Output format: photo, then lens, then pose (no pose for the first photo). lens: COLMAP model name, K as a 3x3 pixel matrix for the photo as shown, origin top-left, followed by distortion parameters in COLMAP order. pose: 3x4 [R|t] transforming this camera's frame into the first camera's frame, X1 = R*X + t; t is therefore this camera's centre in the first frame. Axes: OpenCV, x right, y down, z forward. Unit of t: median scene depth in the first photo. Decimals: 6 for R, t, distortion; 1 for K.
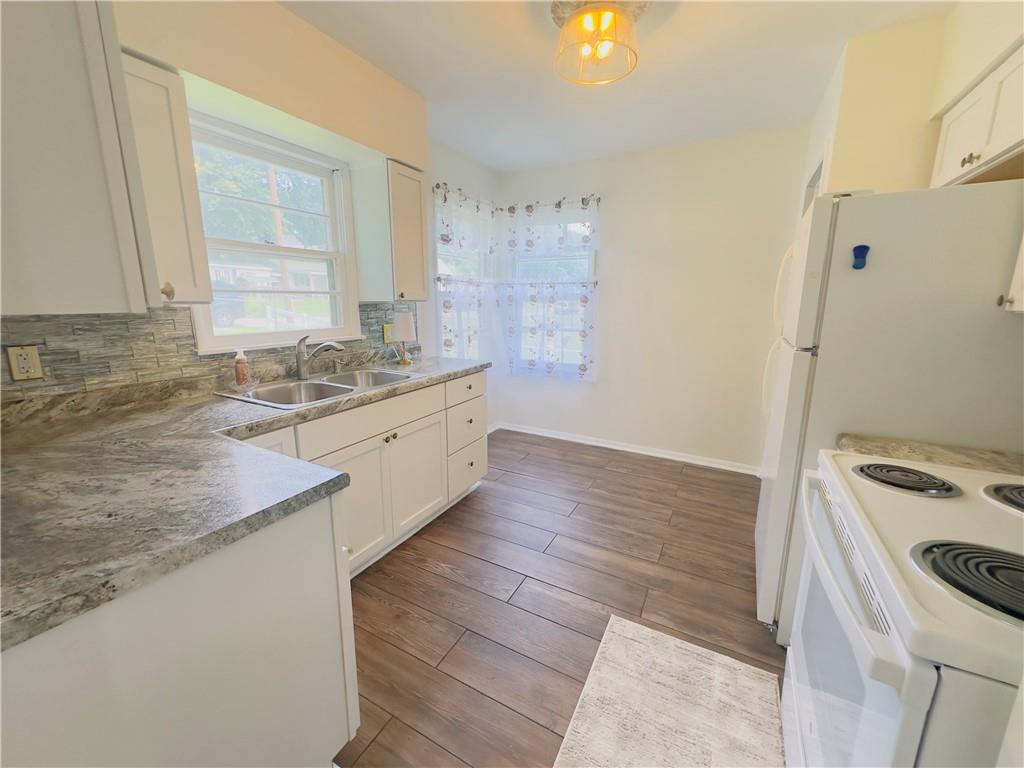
lens RADIAL K [[405.6, 0, 510.4], [0, 405.6, 378.6], [0, 0, 1]] dist [0.003347, 0.000454]
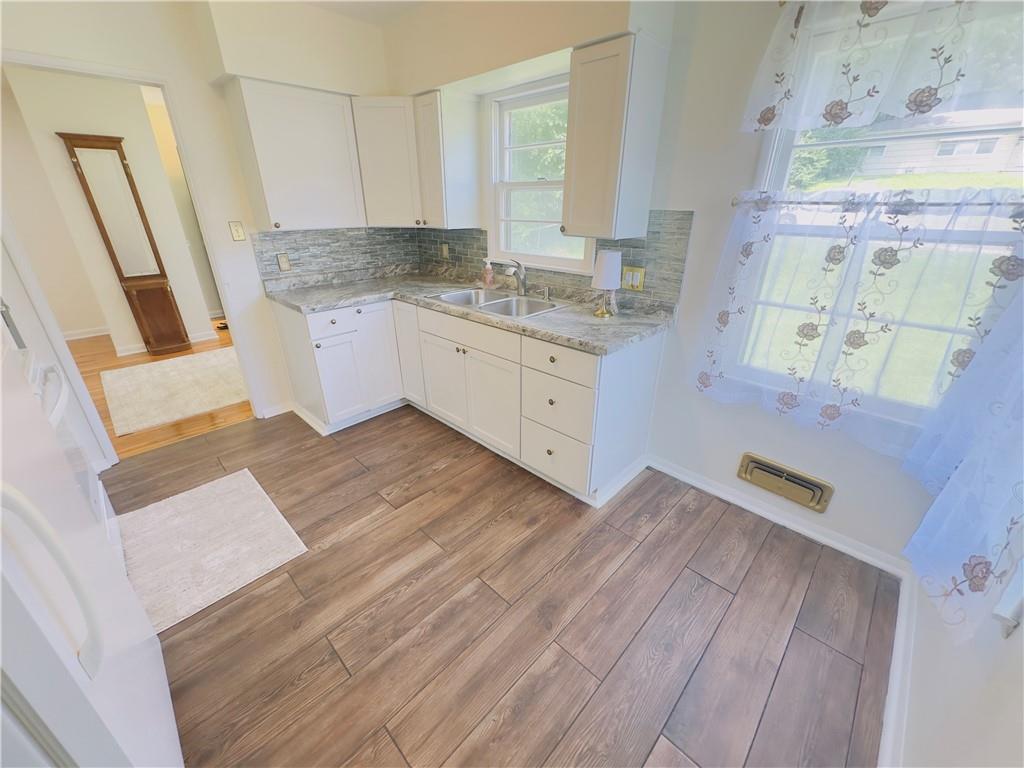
lens RADIAL K [[405.6, 0, 511.0], [0, 405.6, 387.2], [0, 0, 1]] dist [0.003347, 0.000454]
pose [[-0.270700, 0.389023, -0.880558, 0.777975], [-0.190003, 0.875125, 0.445033, -0.328022], [0.943727, 0.287779, -0.162980, 1.375021]]
